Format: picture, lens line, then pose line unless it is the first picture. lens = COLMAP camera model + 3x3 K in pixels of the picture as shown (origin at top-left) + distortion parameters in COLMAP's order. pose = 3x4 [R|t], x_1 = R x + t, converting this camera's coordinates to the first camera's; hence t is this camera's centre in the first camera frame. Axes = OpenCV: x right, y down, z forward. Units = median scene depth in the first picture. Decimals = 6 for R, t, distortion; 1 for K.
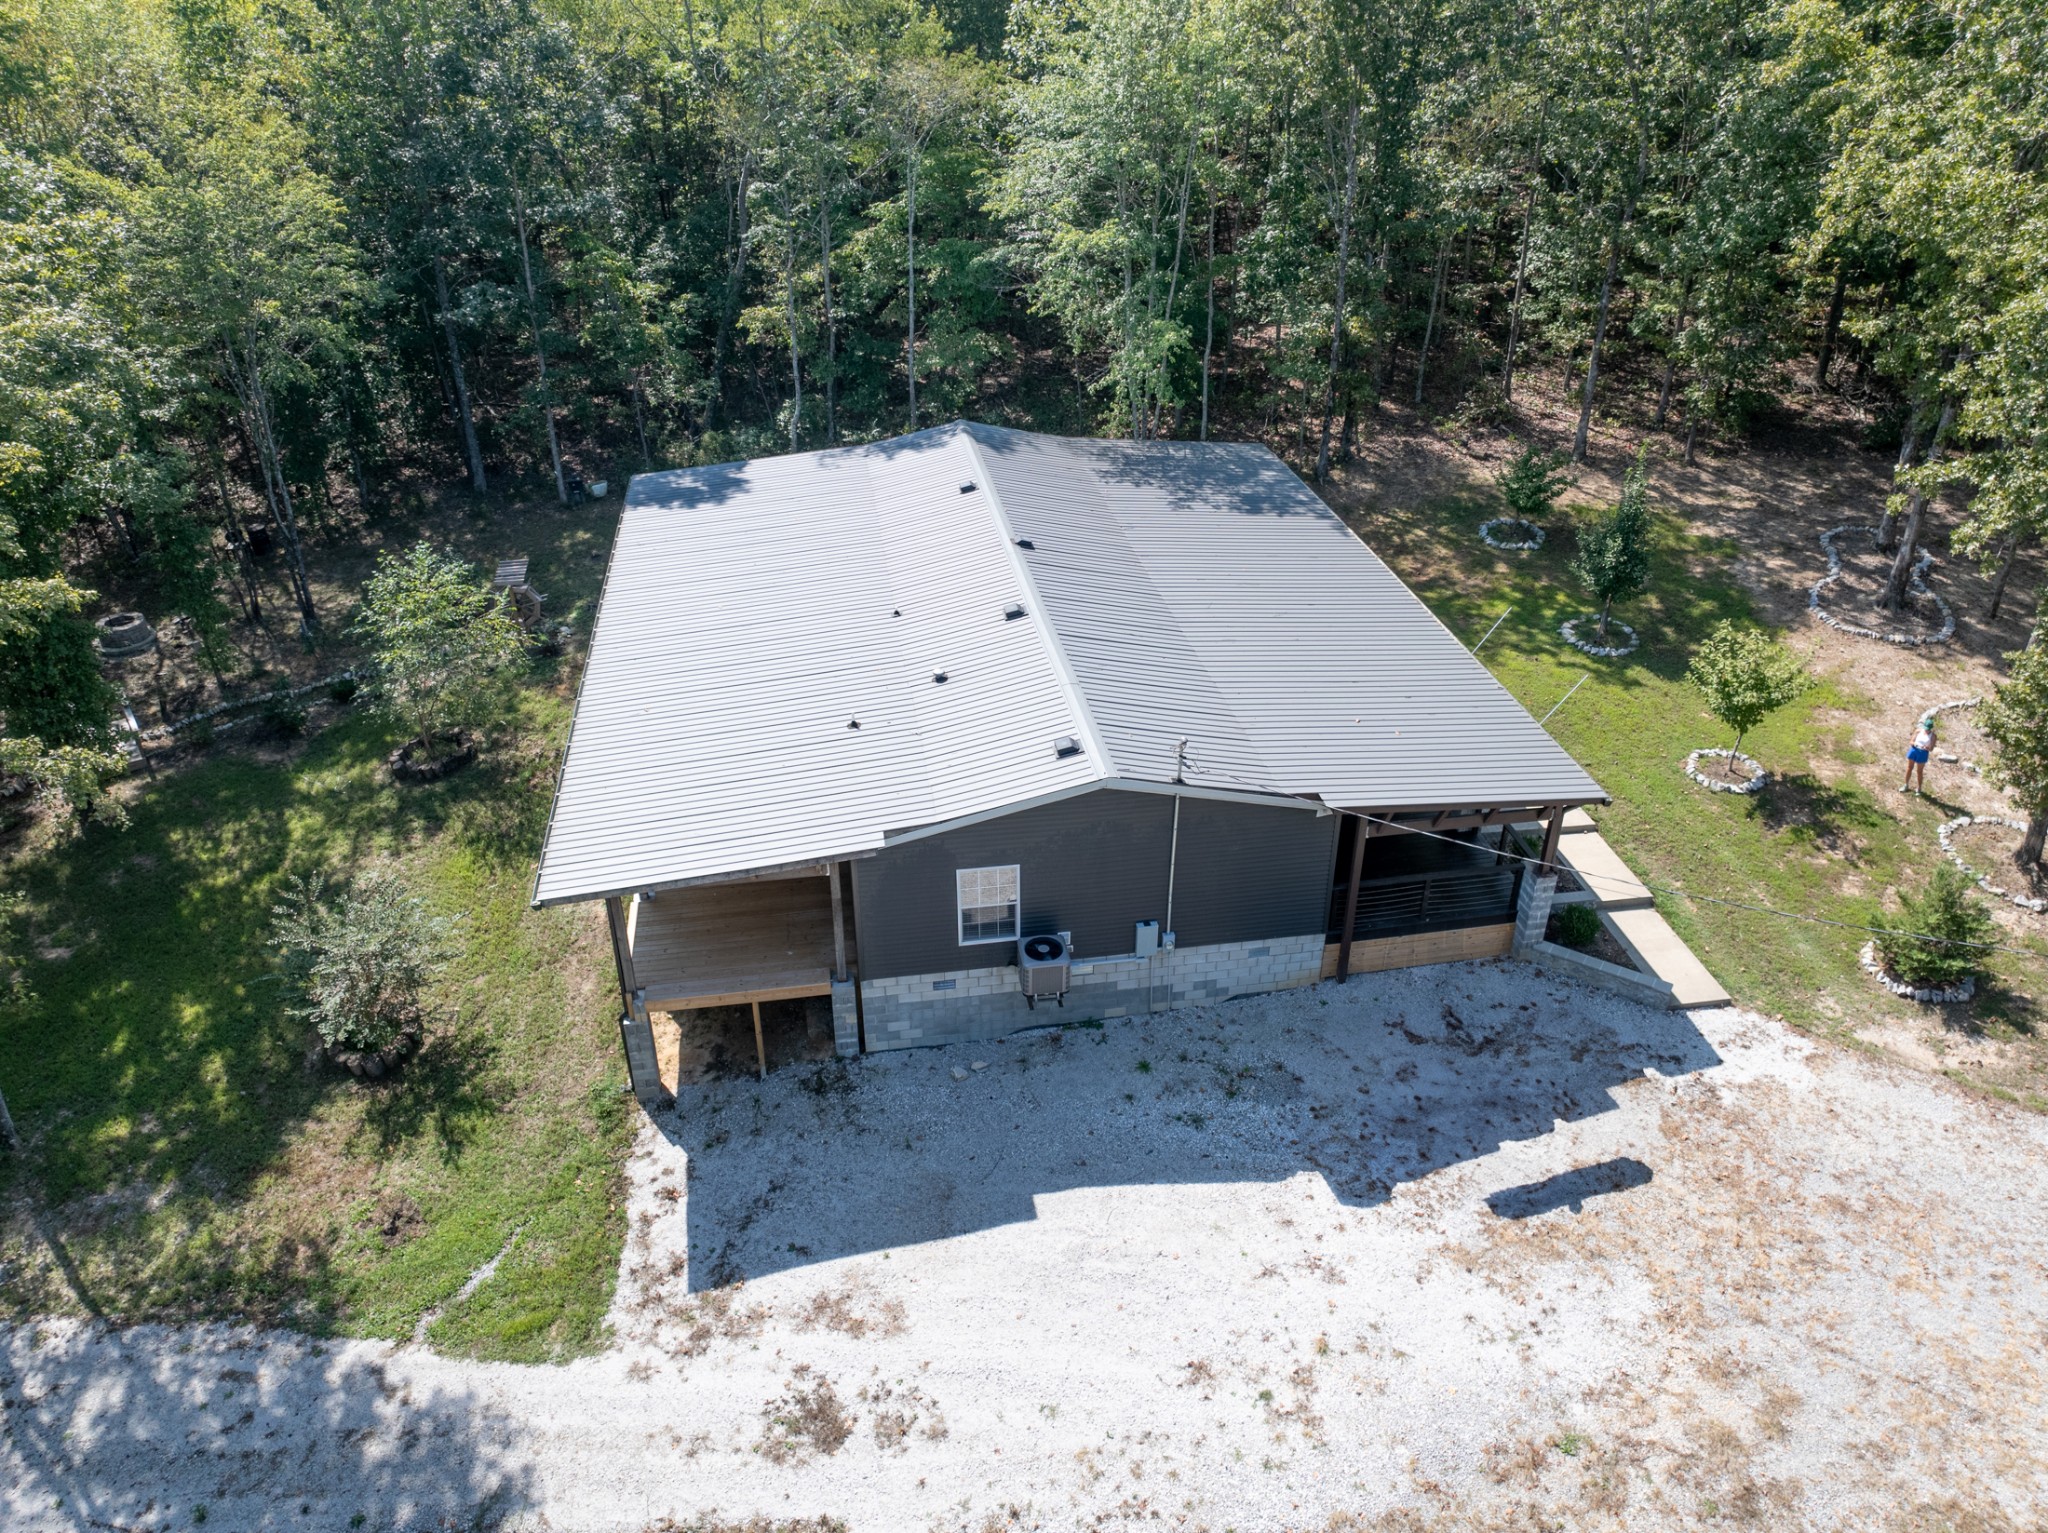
lens RADIAL K [[1465.2, 0, 1030.7], [0, 1465.2, 772.2], [0, 0, 1]] dist [-0.050251, 0.018308]
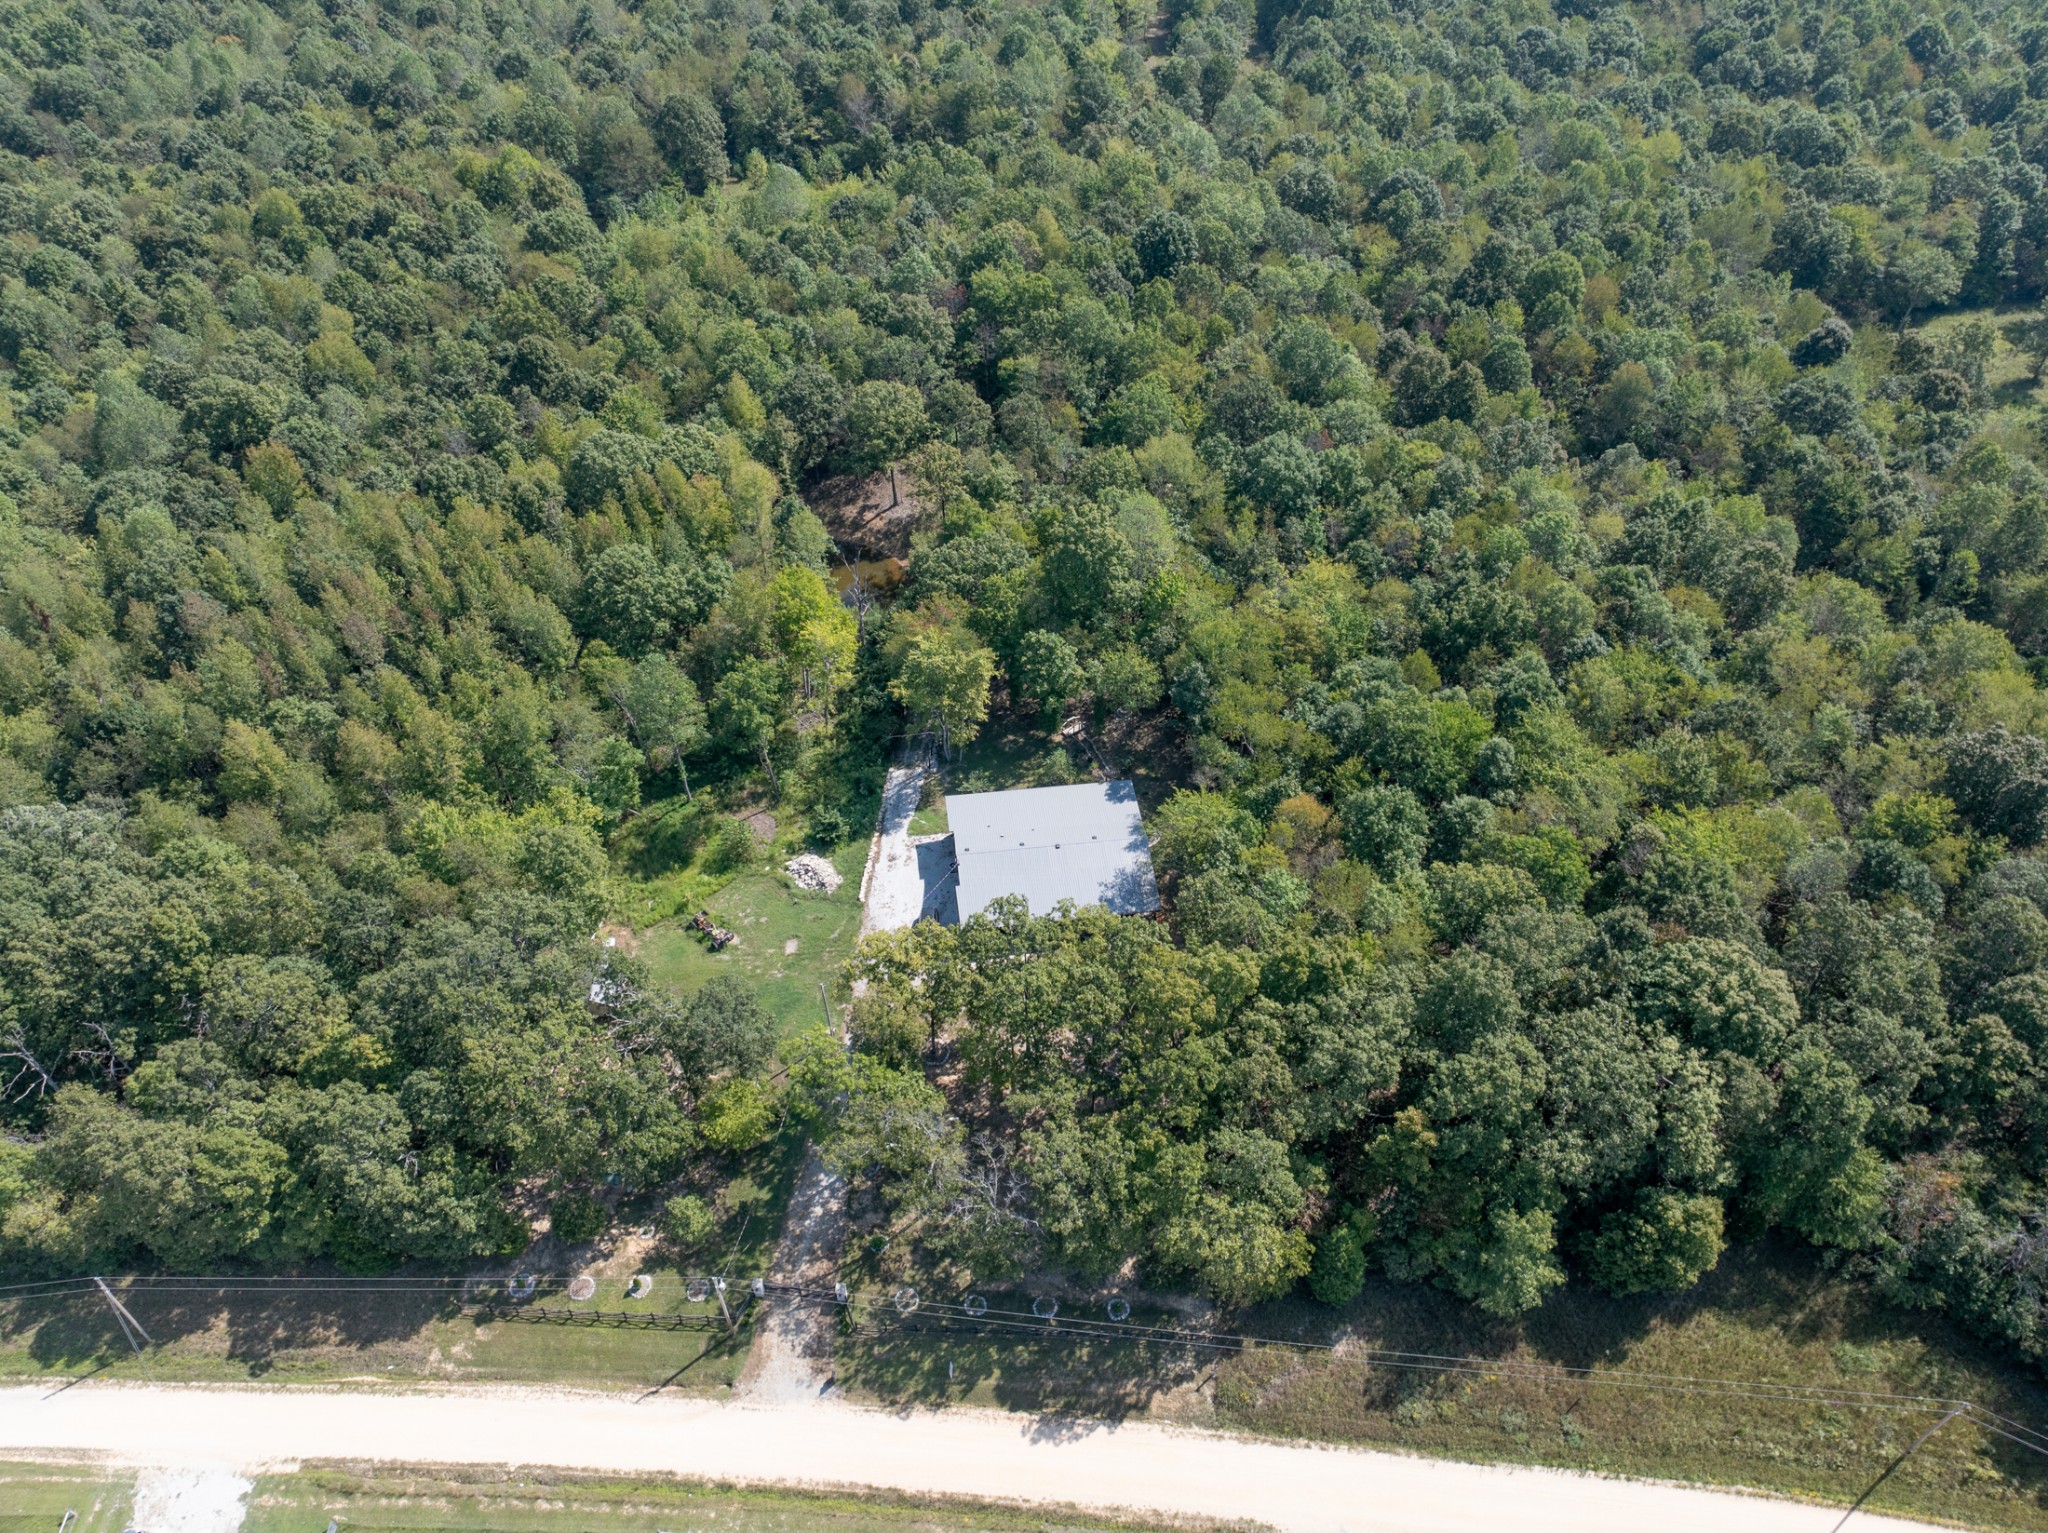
lens RADIAL K [[1465.2, 0, 1030.7], [0, 1465.2, 755.5], [0, 0, 1]] dist [-0.050251, 0.018308]
pose [[-0.054498, 0.705196, -0.706914, 3.966442], [-0.501134, 0.593030, 0.630222, -4.144087], [0.863652, 0.388605, 0.321079, -0.857913]]
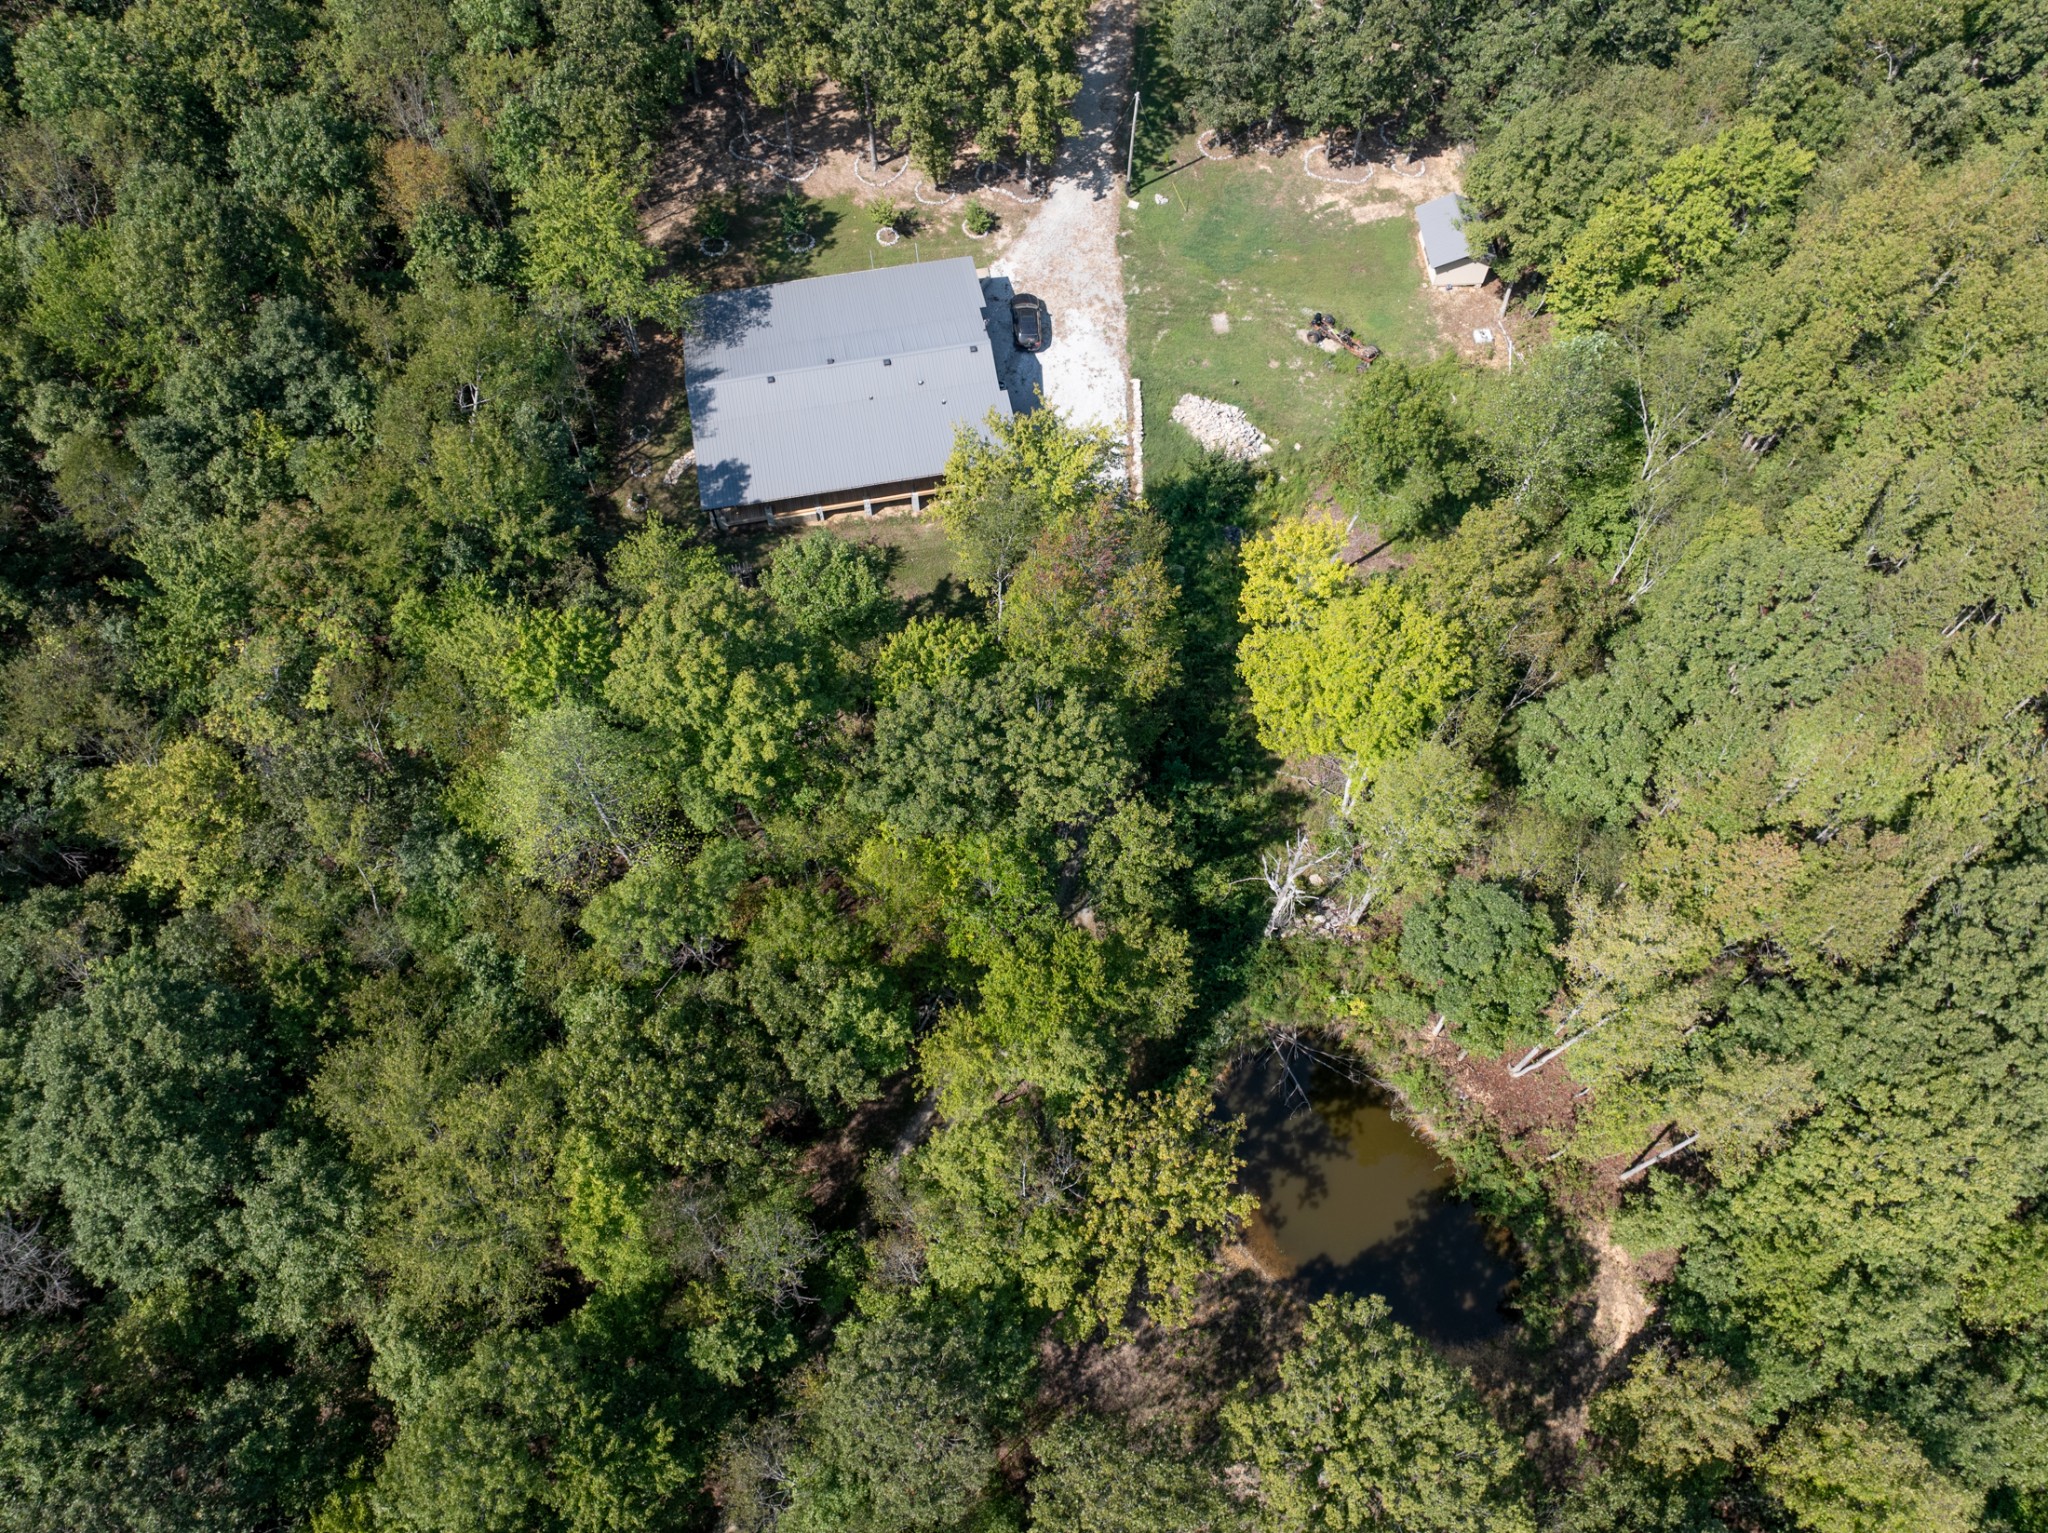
lens RADIAL K [[1465.2, 0, 1034.5], [0, 1465.2, 754.0], [0, 0, 1]] dist [-0.050251, 0.018308]
pose [[-0.019788, -0.891757, 0.452081, -2.627148], [0.505805, 0.381108, 0.773898, -2.469660], [-0.862421, 0.243979, 0.443514, -0.576873]]
